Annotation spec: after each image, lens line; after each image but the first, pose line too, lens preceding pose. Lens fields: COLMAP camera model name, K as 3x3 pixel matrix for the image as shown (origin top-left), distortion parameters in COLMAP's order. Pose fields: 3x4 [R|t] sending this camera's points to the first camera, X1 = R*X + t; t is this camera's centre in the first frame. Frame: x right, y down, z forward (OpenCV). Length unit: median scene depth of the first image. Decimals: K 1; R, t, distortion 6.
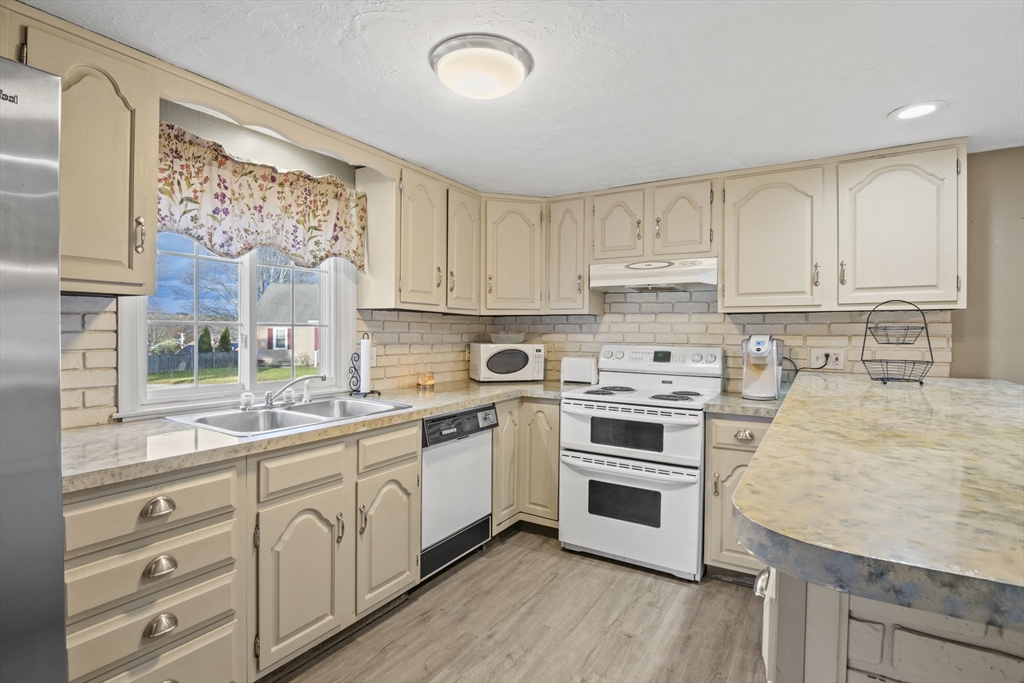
lens RADIAL K [[510.1, 0, 507.4], [0, 510.1, 337.6], [0, 0, 1]] dist [-0.025216, -0.000243]
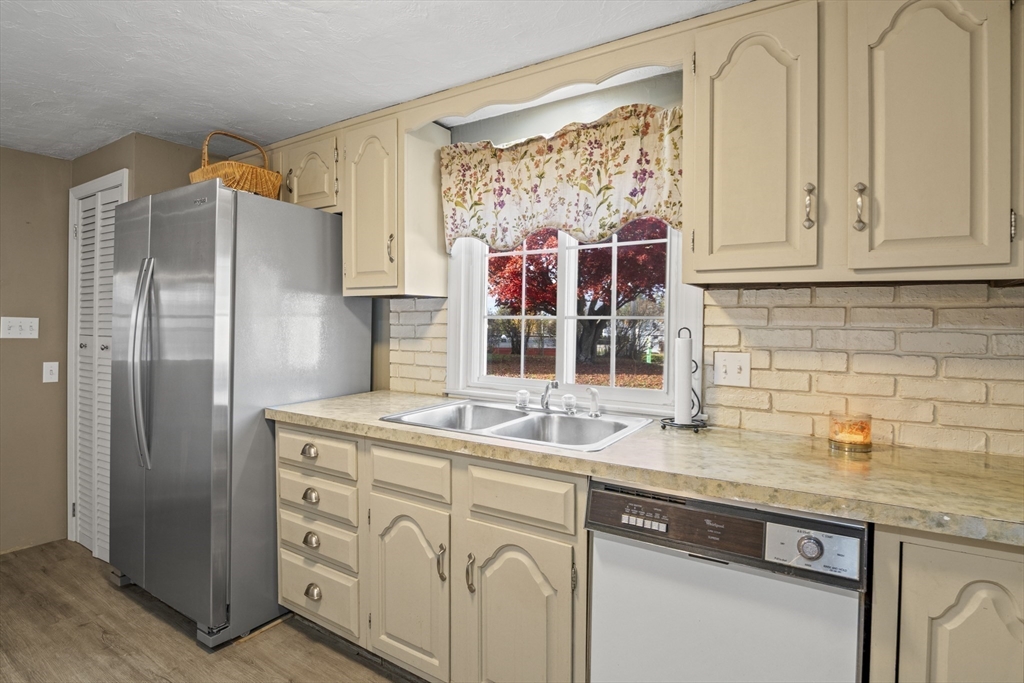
lens RADIAL K [[523.6, 0, 479.5], [0, 523.6, 325.8], [0, 0, 1]] dist [-0.017327, -0.000070]
pose [[-0.036152, -0.004362, -0.999337, 0.365847], [-0.022724, 0.999735, -0.003542, -0.003663], [0.999088, 0.022581, -0.036241, 0.773181]]
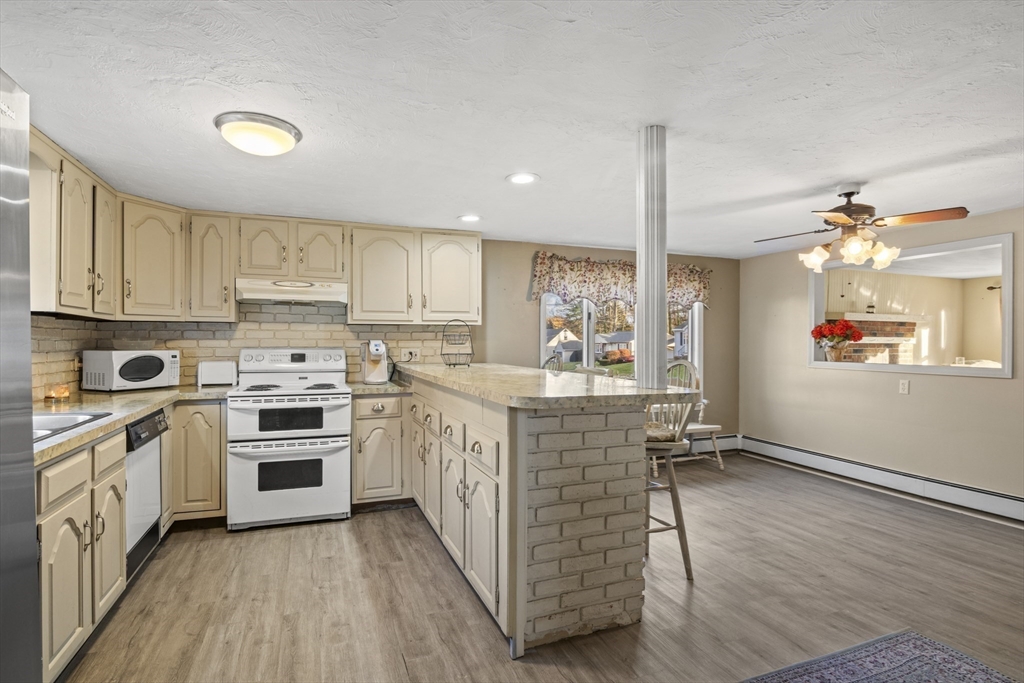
lens RADIAL K [[505.9, 0, 507.9], [0, 505.9, 343.9], [0, 0, 1]] dist [-0.024987, -0.000331]
pose [[0.602143, -0.009838, 0.798327, -0.432530], [0.011501, 0.999927, 0.003648, 0.005501], [-0.798305, 0.006985, 0.602213, -0.171849]]
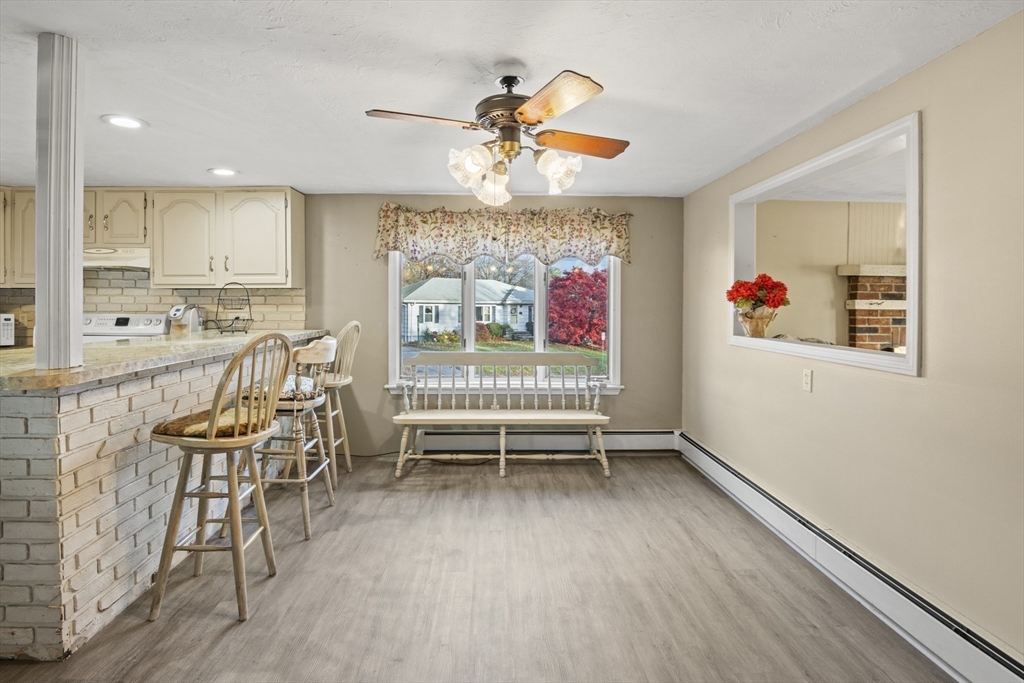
lens RADIAL K [[514.9, 0, 507.9], [0, 514.9, 308.6], [0, 0, 1]] dist [-0.024698, 0.000863]
pose [[0.832974, -0.009422, 0.553233, 0.478166], [0.009490, 0.999951, 0.002742, 0.011291], [-0.553231, 0.002966, 0.833022, -0.711494]]
